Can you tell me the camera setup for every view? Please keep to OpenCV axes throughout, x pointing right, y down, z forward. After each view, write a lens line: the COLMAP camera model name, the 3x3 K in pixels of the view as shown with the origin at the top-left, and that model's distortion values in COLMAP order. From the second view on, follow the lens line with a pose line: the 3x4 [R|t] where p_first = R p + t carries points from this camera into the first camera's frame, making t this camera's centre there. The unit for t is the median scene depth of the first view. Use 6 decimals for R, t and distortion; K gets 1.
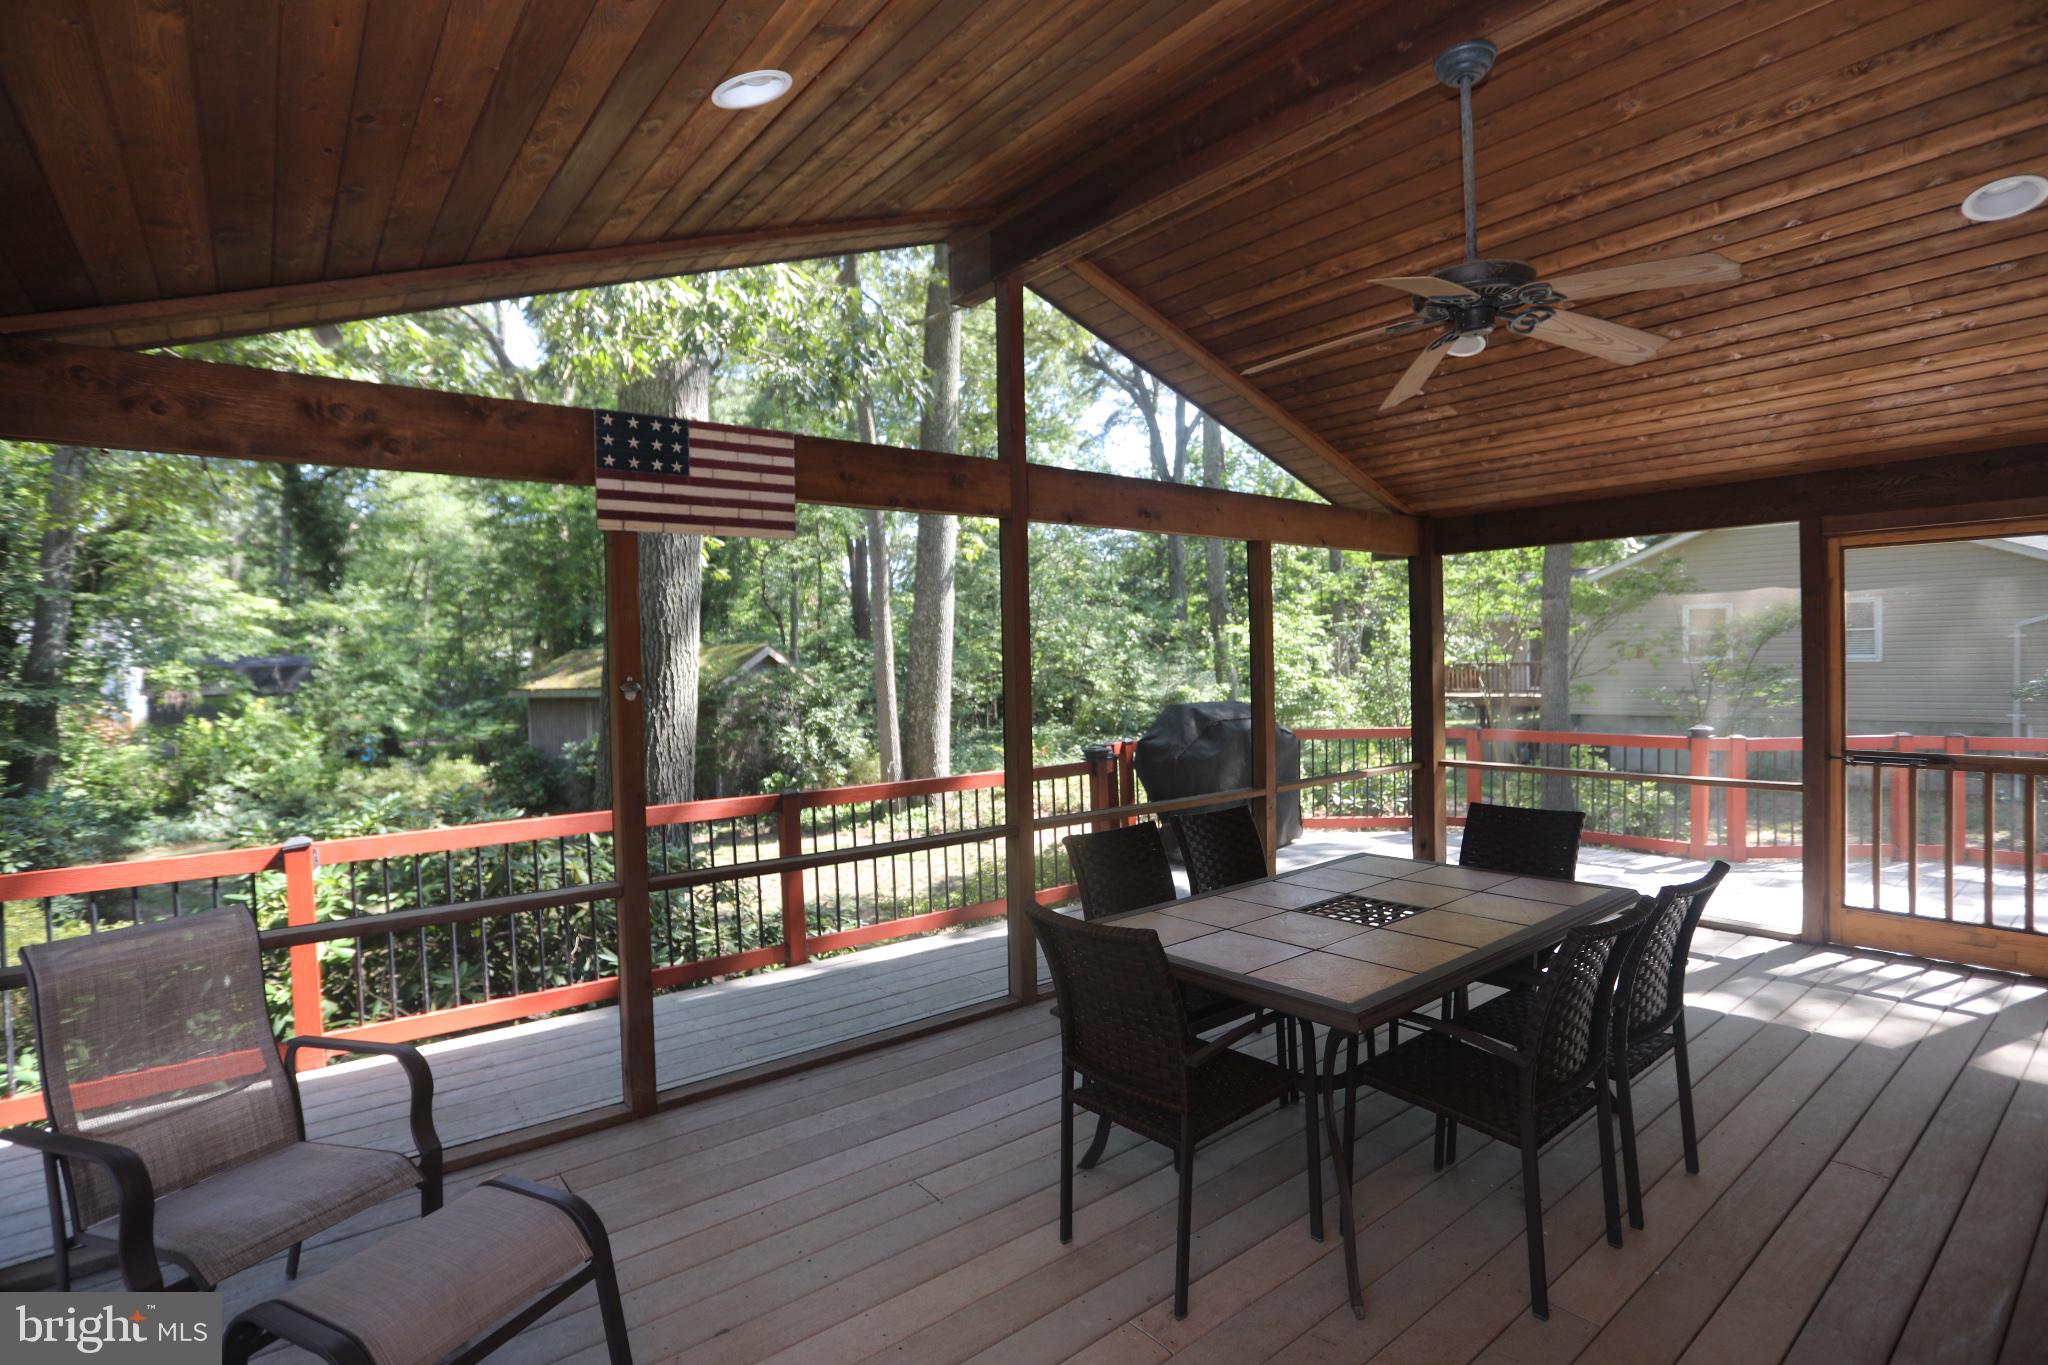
lens RADIAL K [[985.2, 0, 1021.6], [0, 985.2, 667.9], [0, 0, 1]] dist [-0.038187, 0.009529]
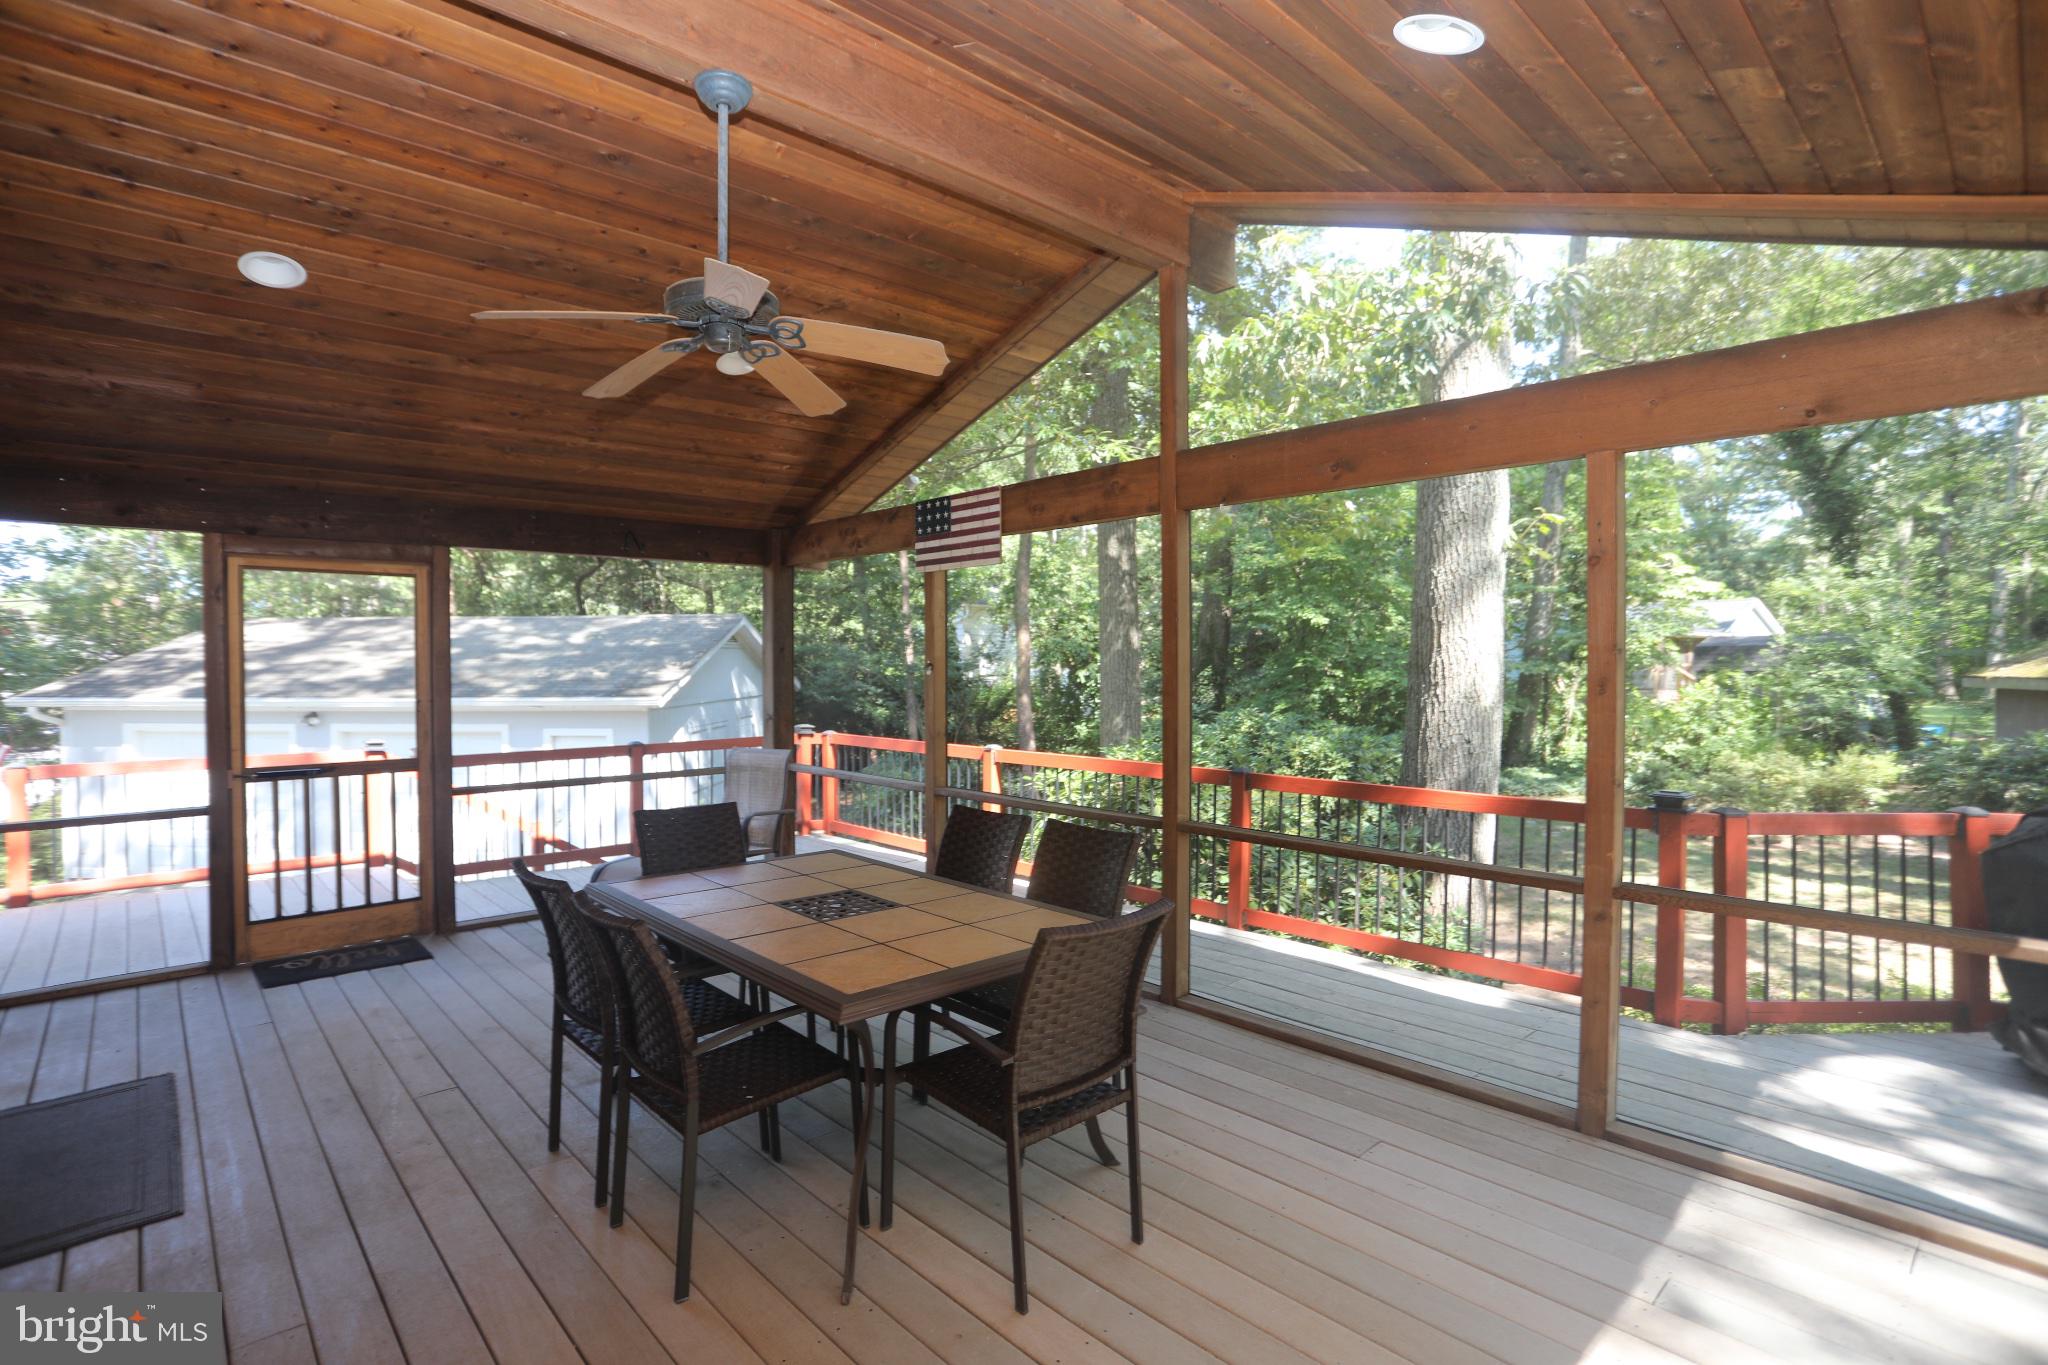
lens RADIAL K [[985.2, 0, 1013.9], [0, 985.2, 671.9], [0, 0, 1]] dist [-0.038187, 0.009529]
pose [[0.084988, 0.036947, -0.995697, 1.134398], [-0.007060, 0.999309, 0.036479, -0.030147], [0.996357, 0.003929, 0.085190, 0.899182]]
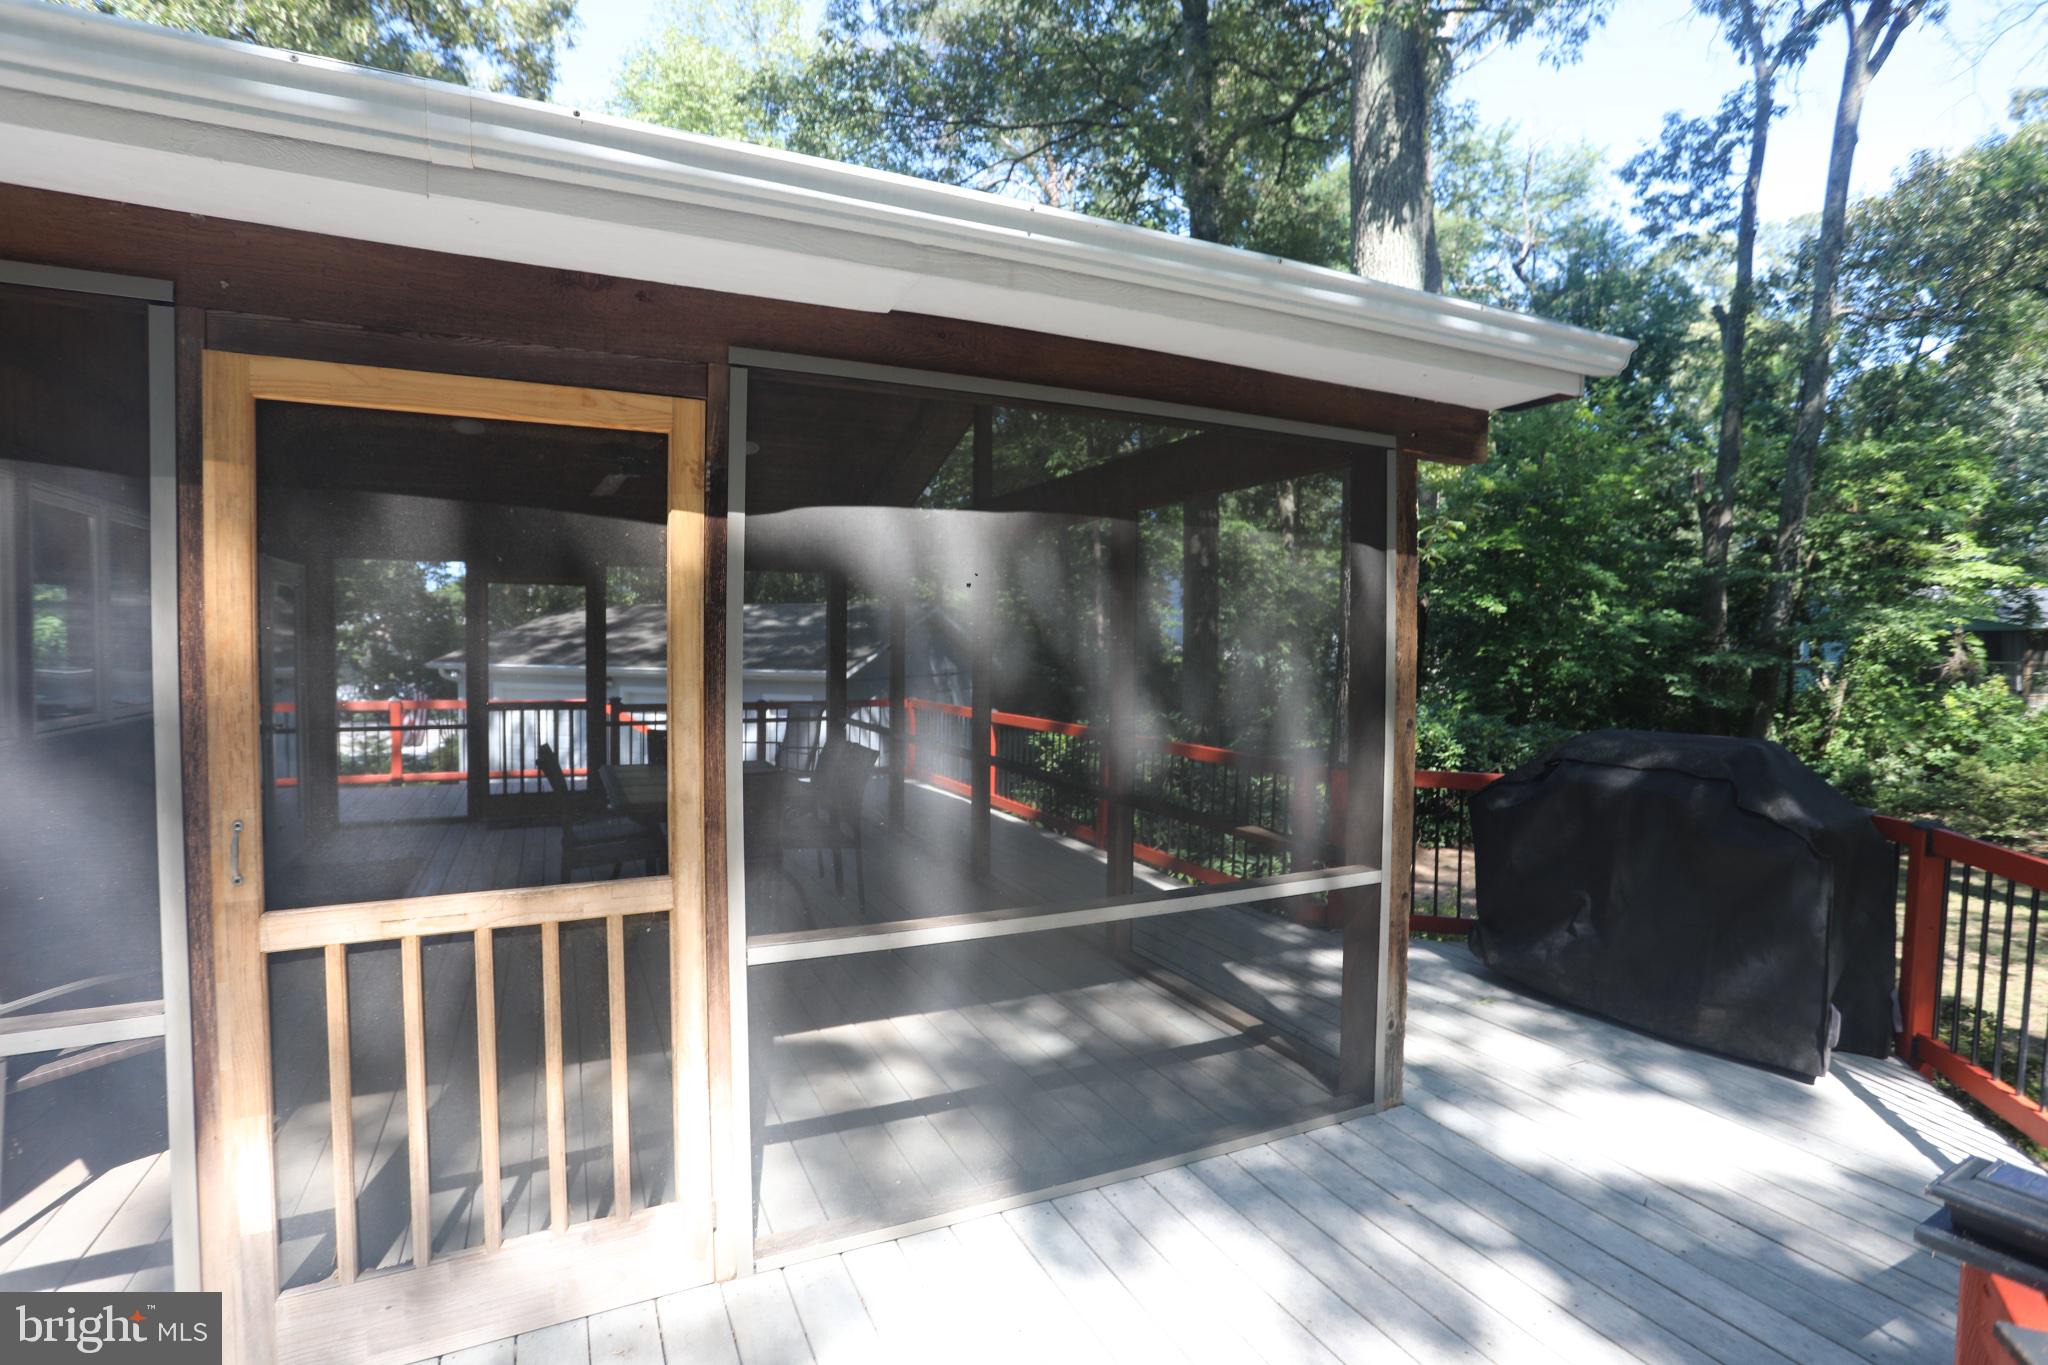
lens RADIAL K [[985.2, 0, 1011.0], [0, 985.2, 666.5], [0, 0, 1]] dist [-0.038187, 0.009529]
pose [[-0.211388, 0.047668, -0.976239, 1.661082], [-0.013539, 0.998571, 0.051690, -0.057050], [0.977309, 0.024144, -0.210440, 1.608650]]
